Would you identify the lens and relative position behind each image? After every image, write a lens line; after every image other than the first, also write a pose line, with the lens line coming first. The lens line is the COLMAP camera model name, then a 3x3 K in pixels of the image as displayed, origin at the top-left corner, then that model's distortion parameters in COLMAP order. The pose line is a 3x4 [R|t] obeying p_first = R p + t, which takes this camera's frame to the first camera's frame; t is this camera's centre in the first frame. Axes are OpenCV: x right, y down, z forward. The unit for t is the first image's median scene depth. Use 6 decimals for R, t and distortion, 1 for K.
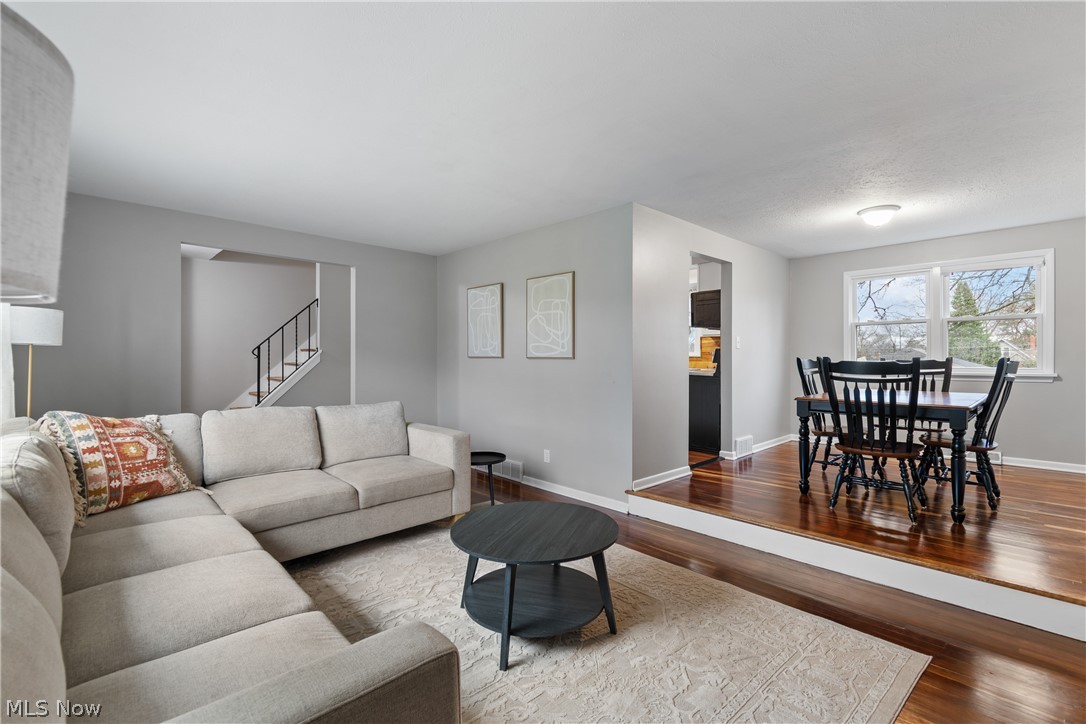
lens RADIAL K [[483.3, 0, 545.1], [0, 483.3, 362.1], [0, 0, 1]] dist [-0.001140, -0.000710]
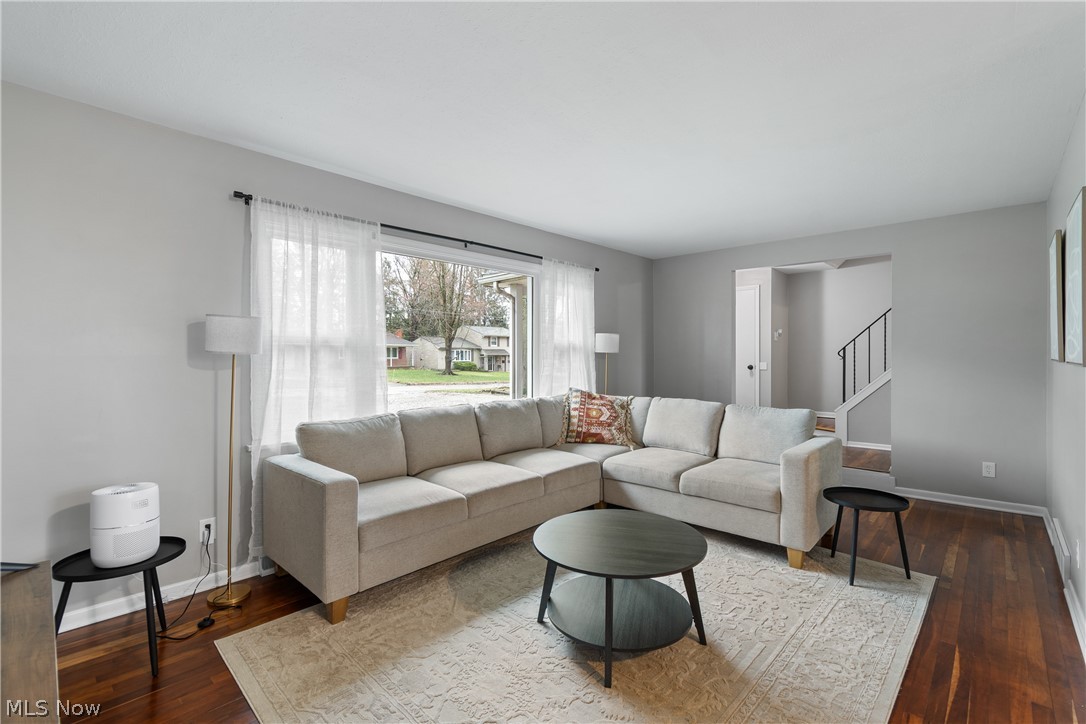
lens RADIAL K [[483.3, 0, 545.6], [0, 483.3, 356.0], [0, 0, 1]] dist [-0.001140, -0.000710]
pose [[0.054708, 0.000389, -0.998502, 0.949644], [-0.007651, 0.999971, -0.000030, -0.025112], [0.998473, 0.007641, 0.054709, 0.780864]]
